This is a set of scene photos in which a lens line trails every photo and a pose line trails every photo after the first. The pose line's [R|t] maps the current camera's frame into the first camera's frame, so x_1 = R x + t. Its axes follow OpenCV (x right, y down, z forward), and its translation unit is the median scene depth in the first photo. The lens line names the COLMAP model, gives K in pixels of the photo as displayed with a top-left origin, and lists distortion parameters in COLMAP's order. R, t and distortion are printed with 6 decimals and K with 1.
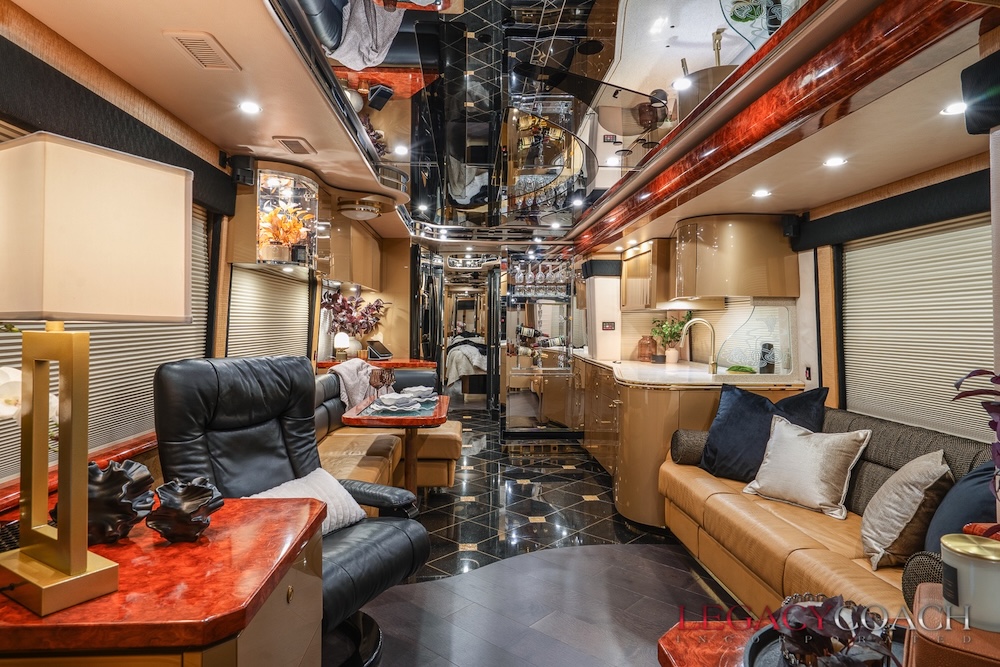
lens RADIAL K [[579.1, 0, 499.4], [0, 579.1, 333.9], [0, 0, 1]] dist [0.003740, 0.000280]
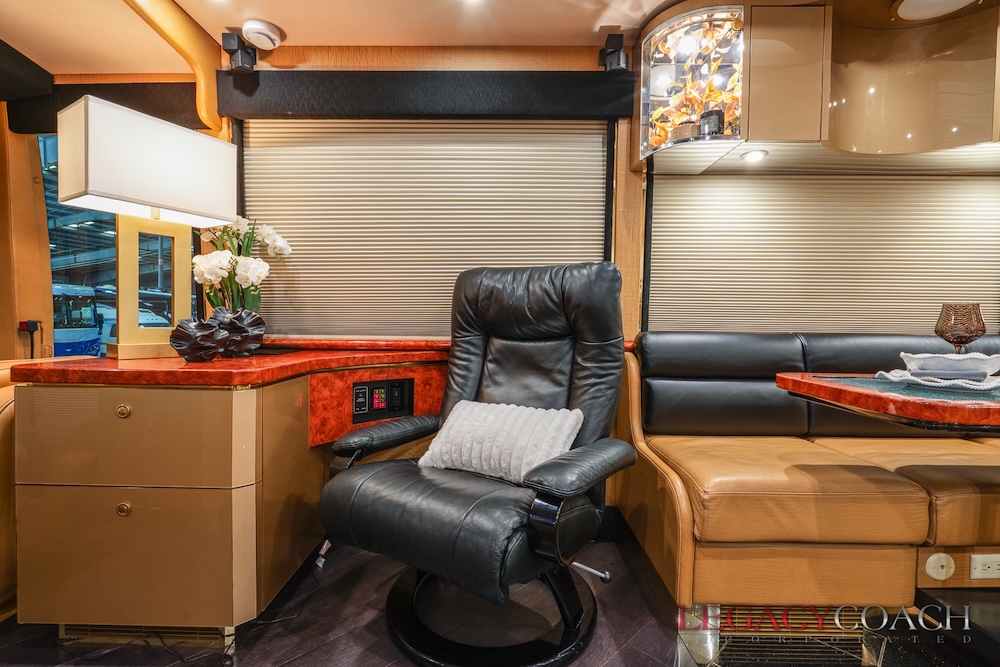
lens RADIAL K [[457.7, 0, 498.0], [0, 457.7, 332.1], [0, 0, 1]] dist [-0.000275, 0.000673]
pose [[-0.071284, 0.019893, -0.997258, 0.198597], [-0.029953, 0.999308, 0.022074, 0.090921], [0.997006, 0.031444, -0.070638, 0.684260]]
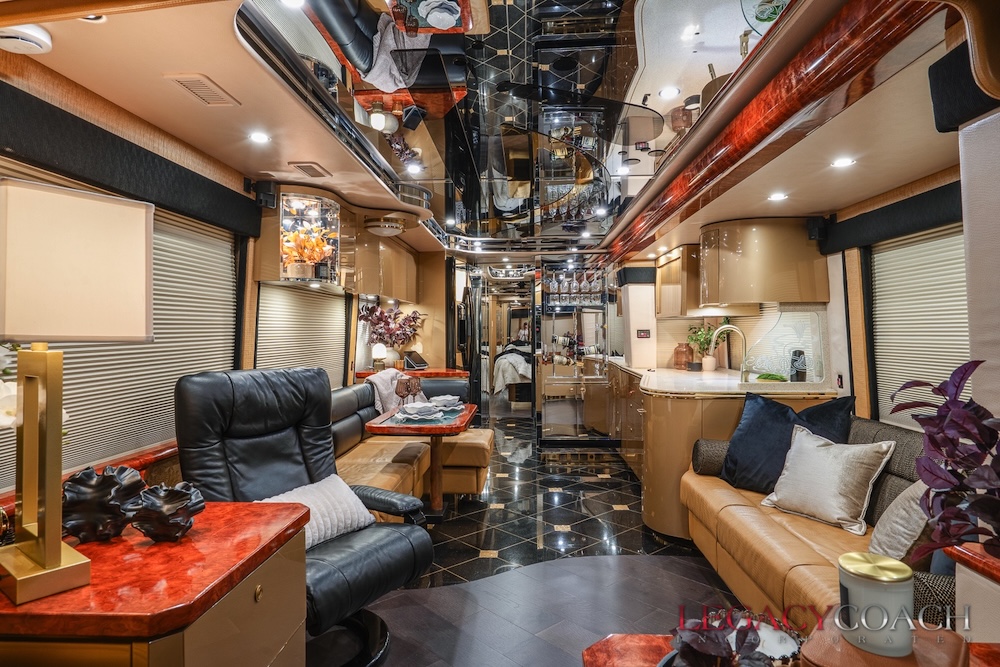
lens RADIAL K [[573.6, 0, 500.0], [0, 573.6, 333.5], [0, 0, 1]] dist [0.003618, 0.000624]
pose [[0.994304, -0.013470, -0.105725, 0.075482], [0.011914, 0.999811, -0.015333, -0.003103], [0.105912, 0.013986, 0.994277, -0.004861]]
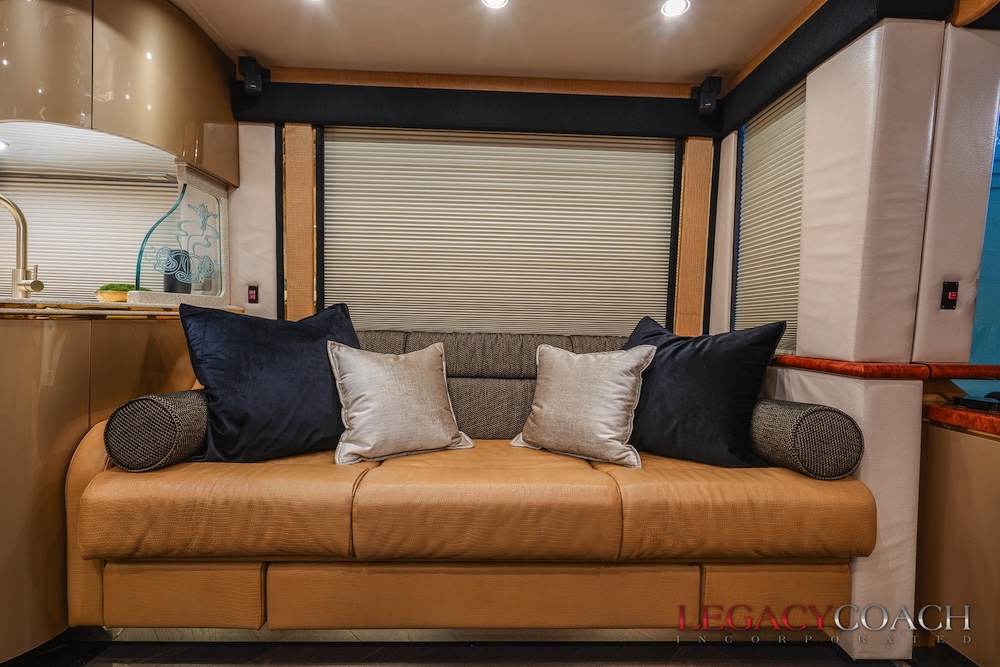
lens RADIAL K [[457.7, 0, 498.0], [0, 457.7, 332.1], [0, 0, 1]] dist [-0.000275, 0.000673]
pose [[0.036971, -0.040435, 0.998498, -0.040932], [-0.007548, 0.999141, 0.040740, 0.091118], [-0.999288, -0.009043, 0.036634, 0.672981]]
